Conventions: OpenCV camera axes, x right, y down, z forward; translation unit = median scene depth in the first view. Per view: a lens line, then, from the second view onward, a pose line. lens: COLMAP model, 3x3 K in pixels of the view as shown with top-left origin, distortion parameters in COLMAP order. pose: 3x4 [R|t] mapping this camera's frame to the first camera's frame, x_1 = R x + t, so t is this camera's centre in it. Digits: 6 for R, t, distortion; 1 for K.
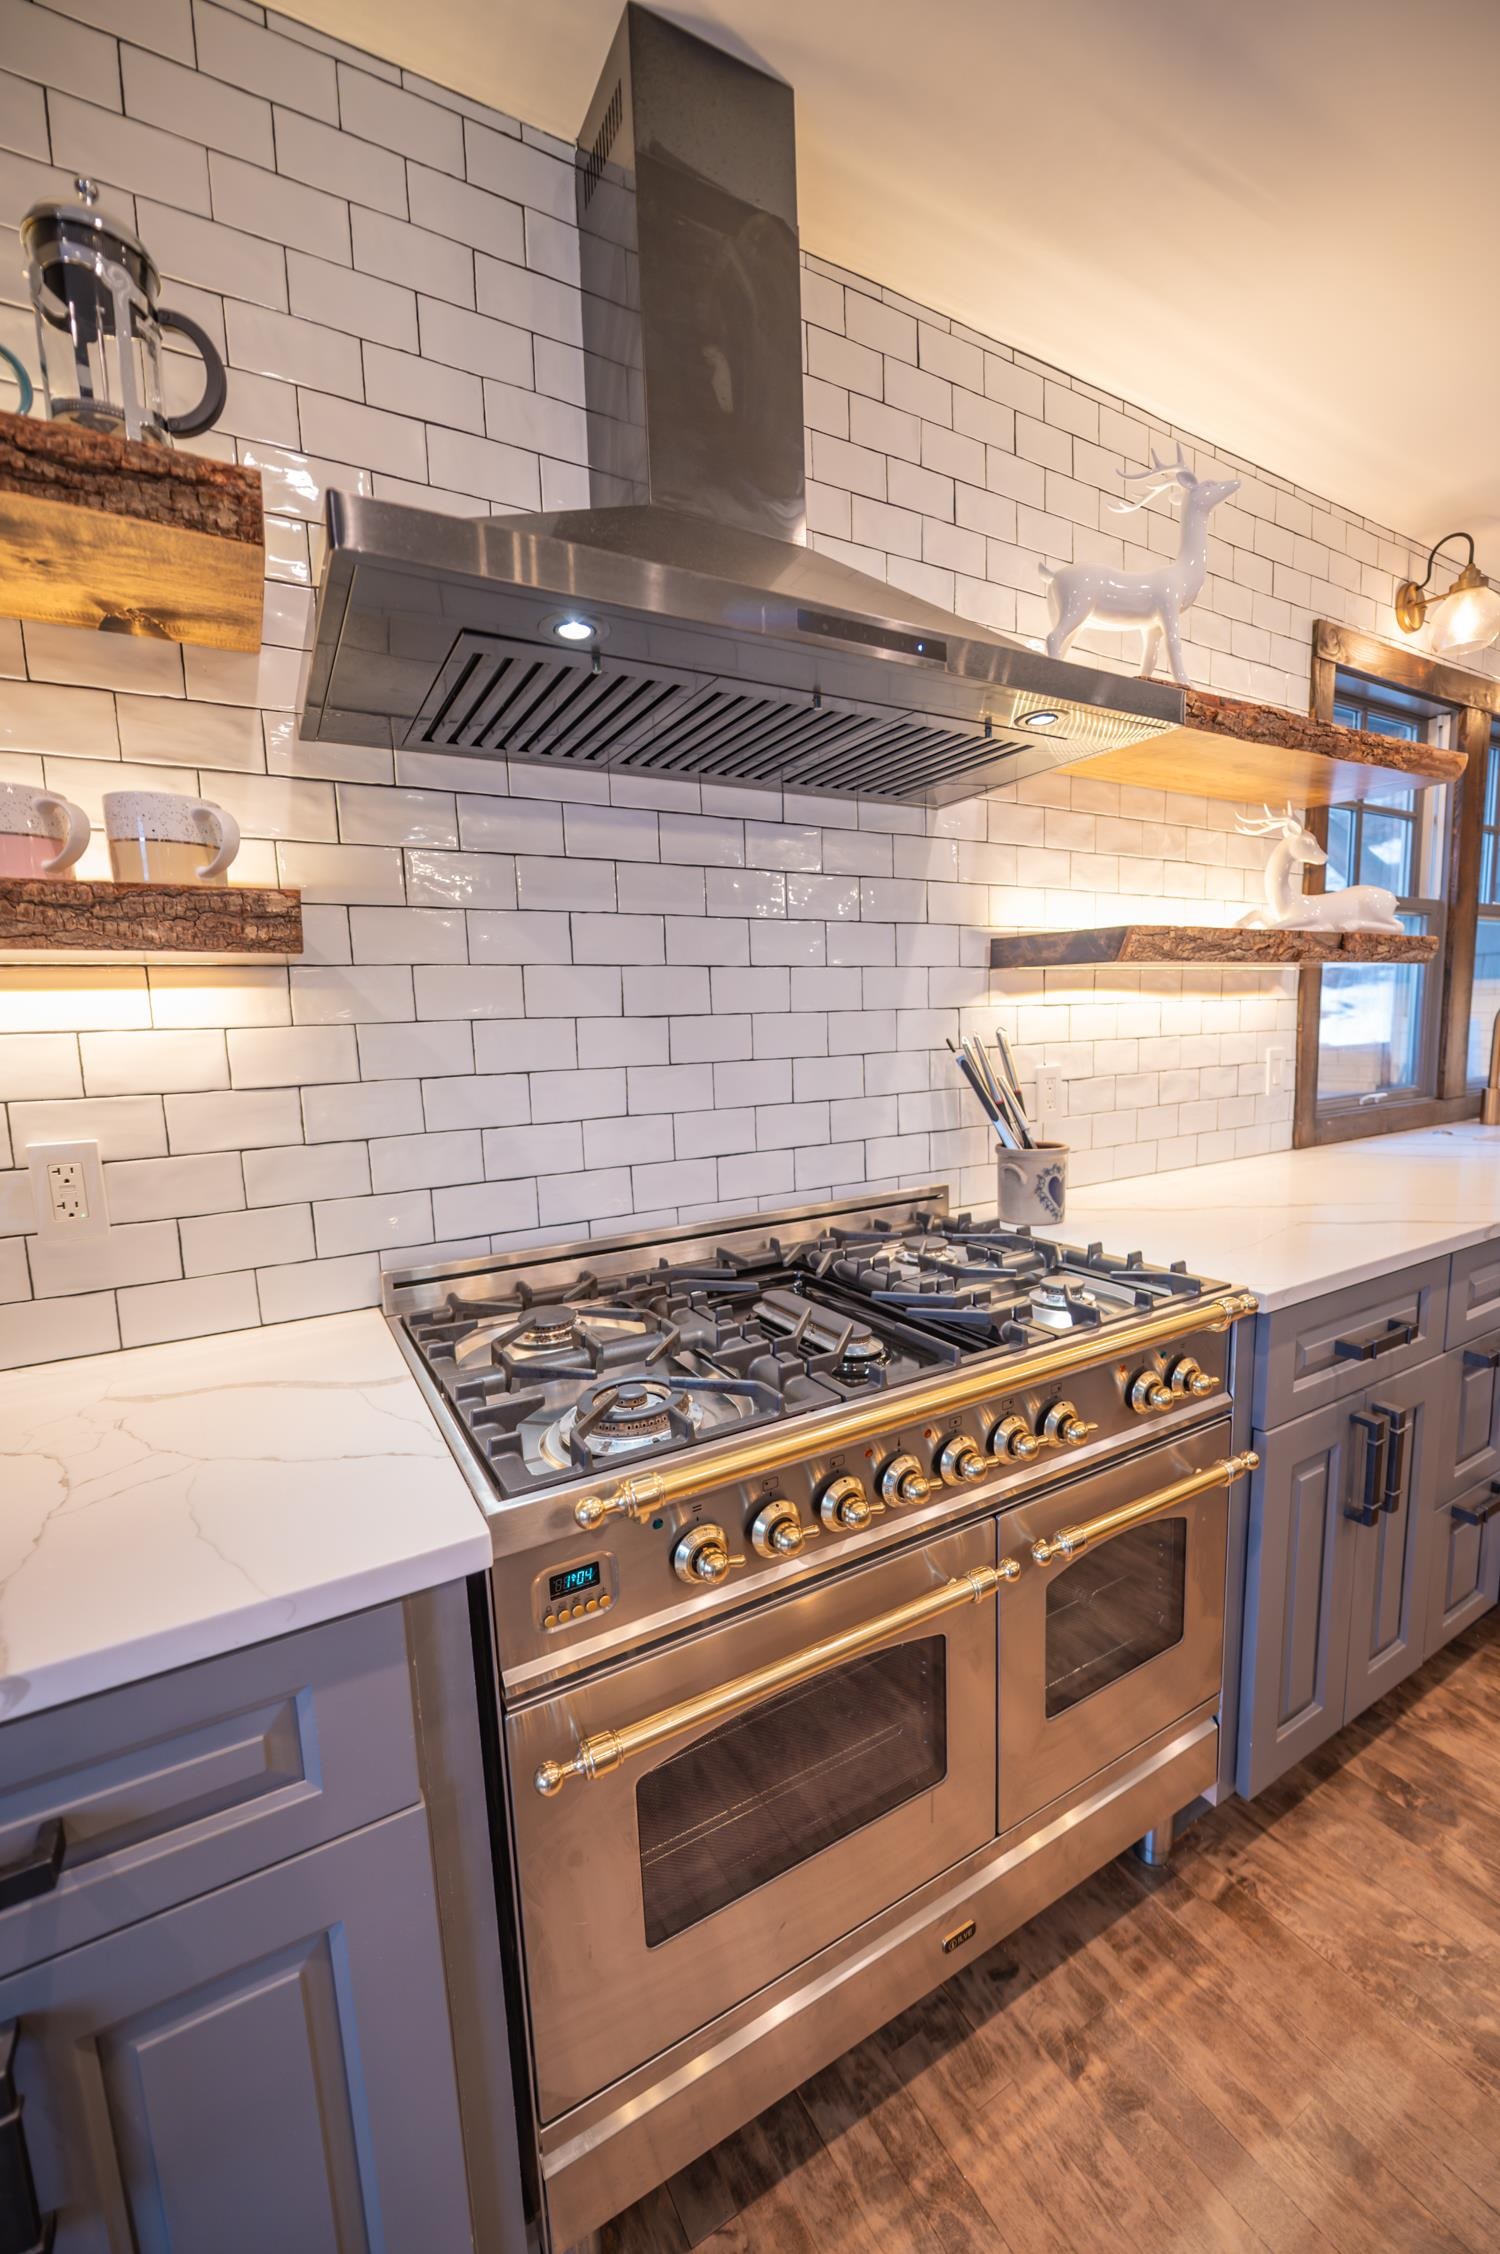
lens RADIAL K [[900.8, 0, 750.0], [0, 900.8, 1127.0], [0, 0, 1]] dist [-0.006398, 0.000087]
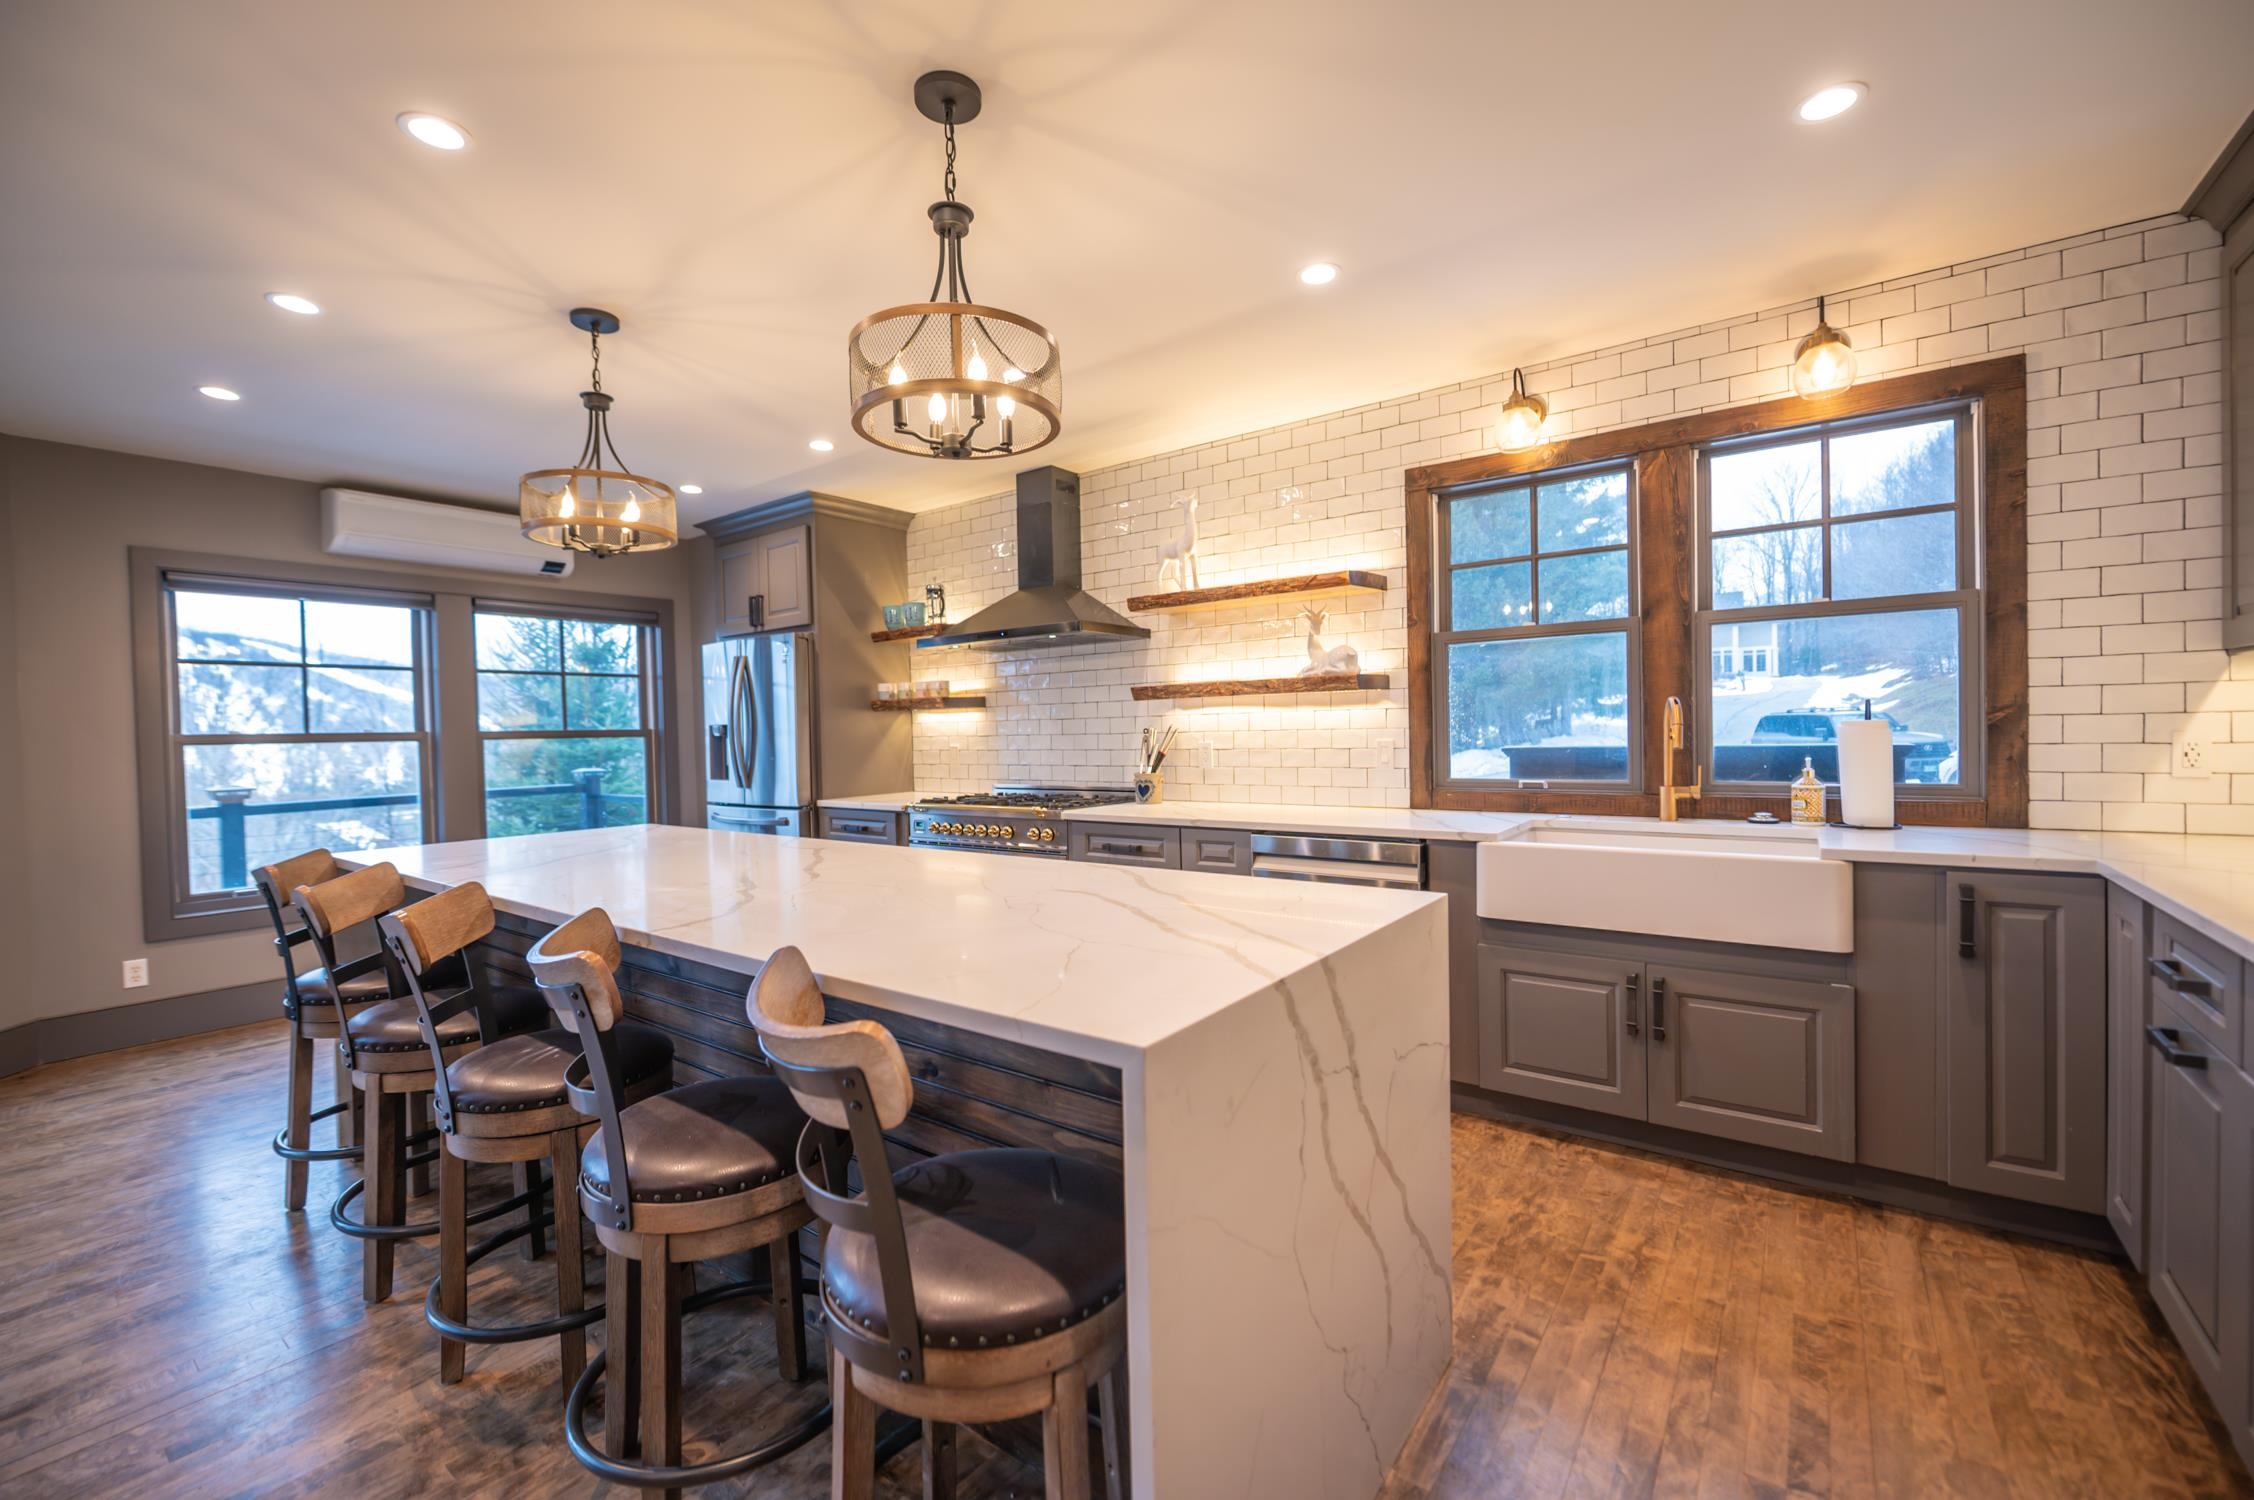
lens RADIAL K [[923.8, 0, 1127.0], [0, 923.8, 750.0], [0, 0, 1]] dist [-0.008079, 0.000028]
pose [[0.397577, 0.048294, -0.916297, 2.792029], [-0.089482, 0.995895, 0.013663, -0.075241], [0.913195, 0.076560, 0.400267, -0.079267]]
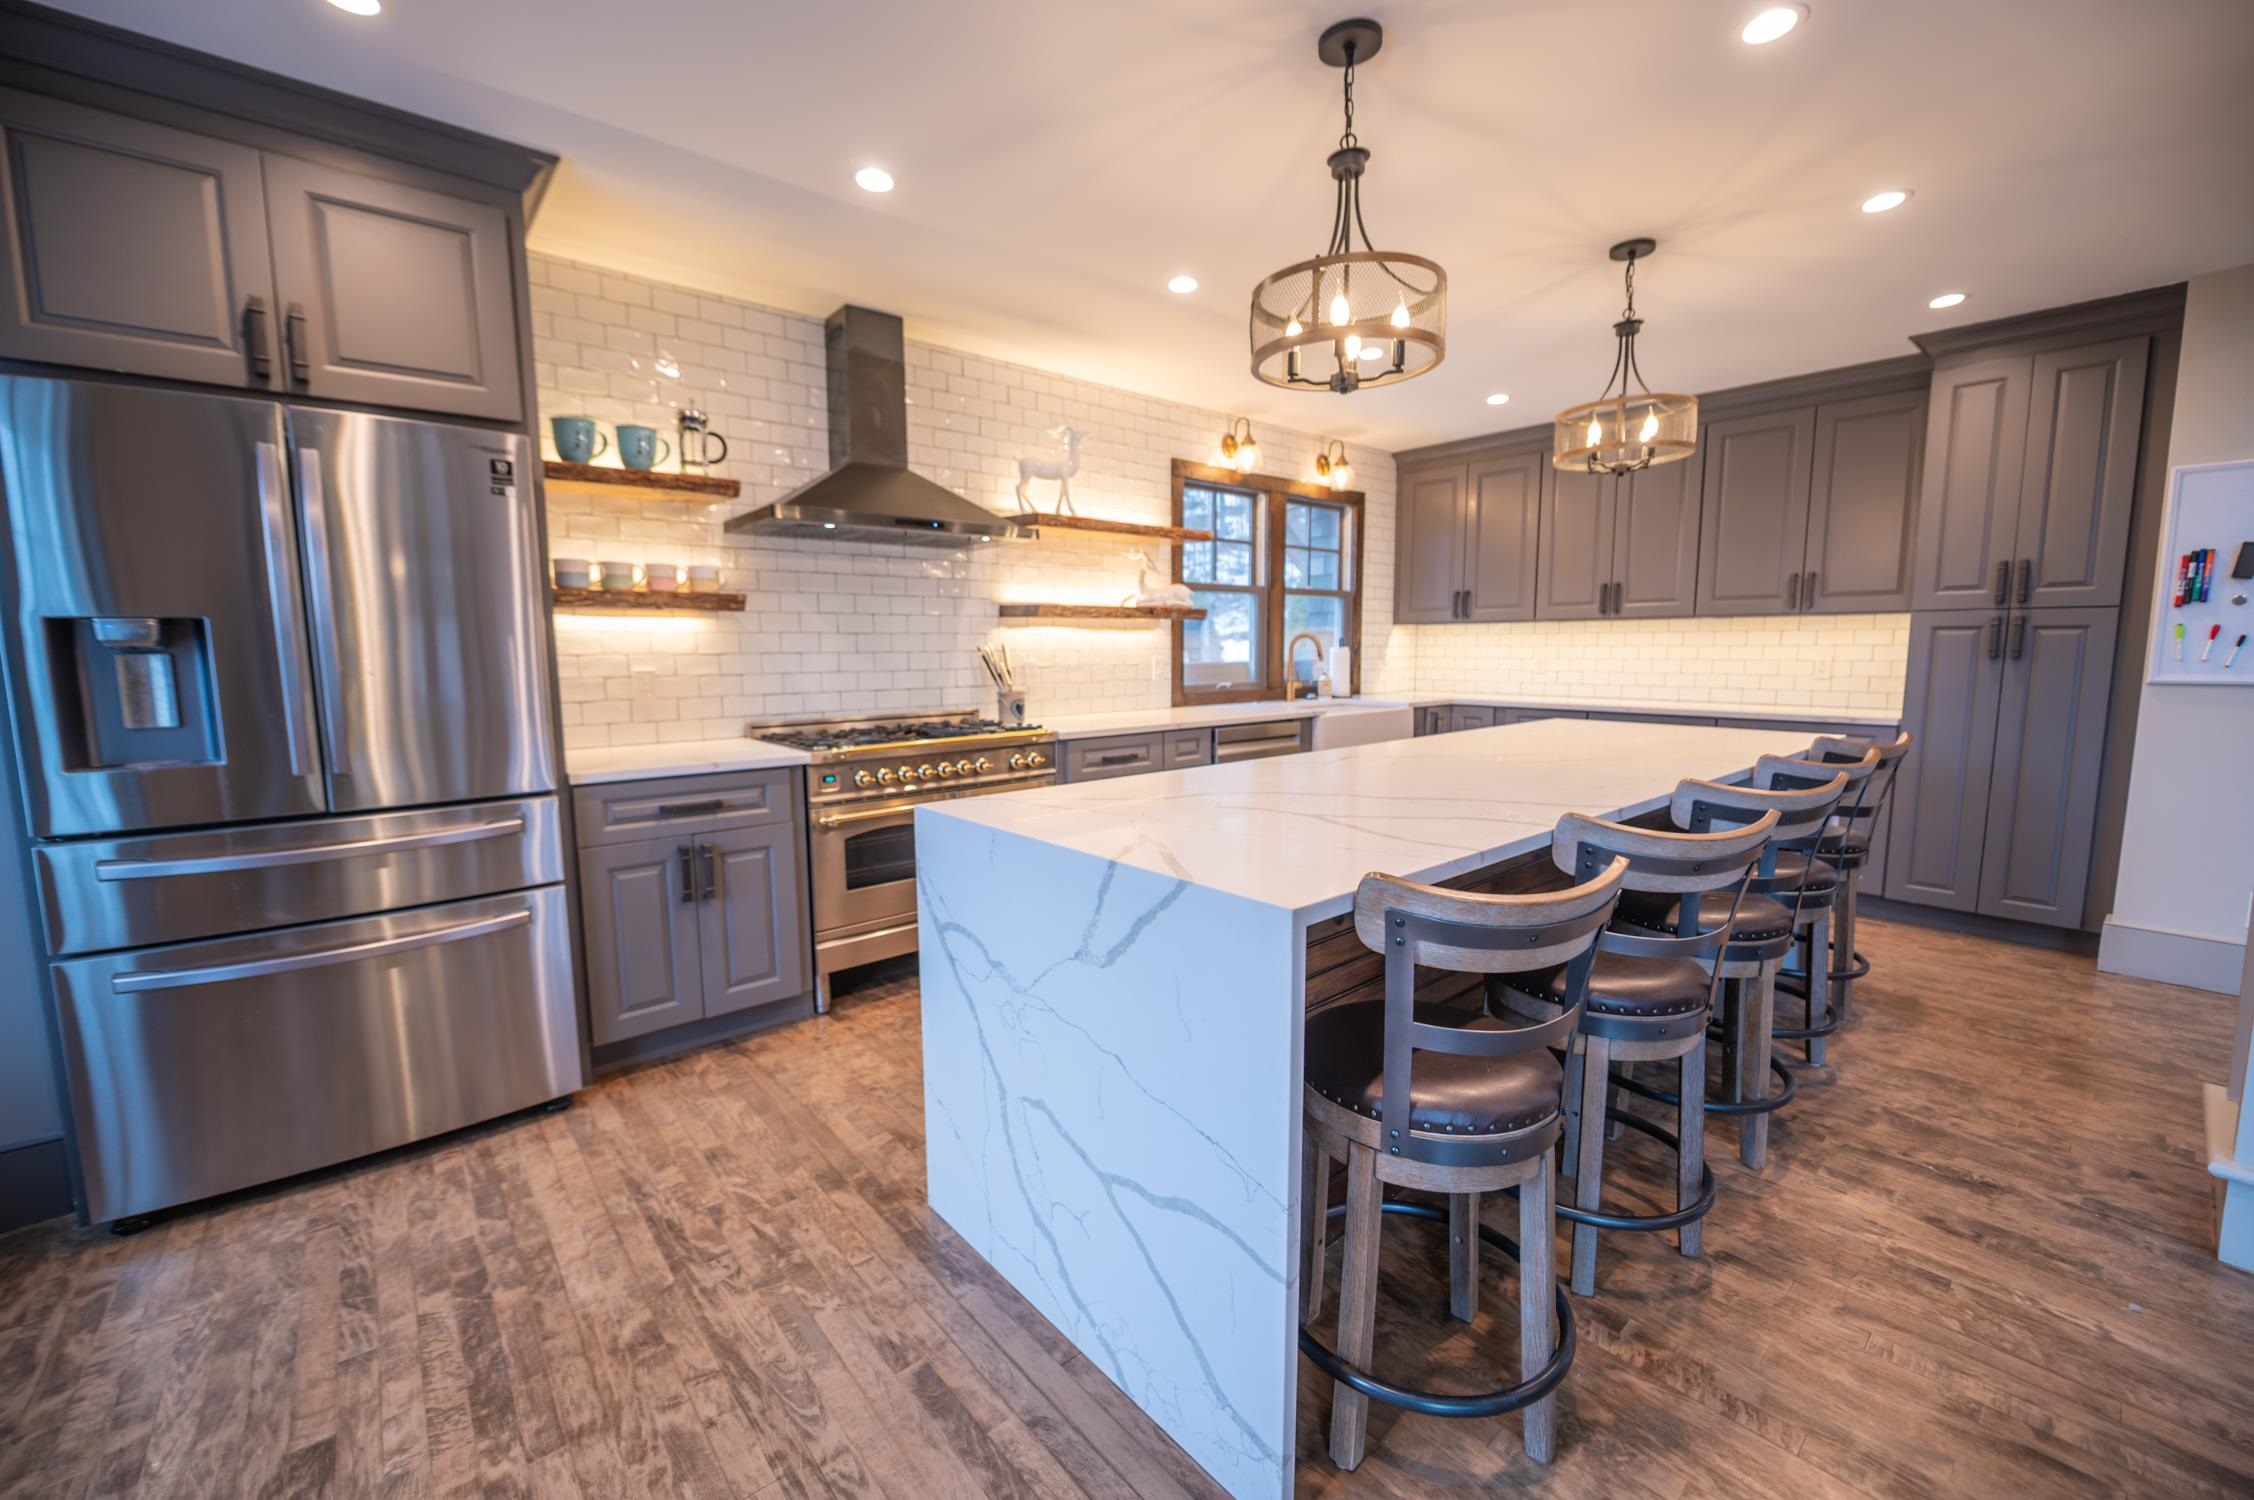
lens RADIAL K [[900.8, 0, 1127.0], [0, 900.8, 750.0], [0, 0, 1]] dist [-0.006398, 0.000087]
pose [[0.980785, 0.007578, 0.194943, 0.157353], [-0.008469, 0.999957, 0.003740, 0.179078], [-0.194906, -0.005319, 0.980807, -1.550604]]
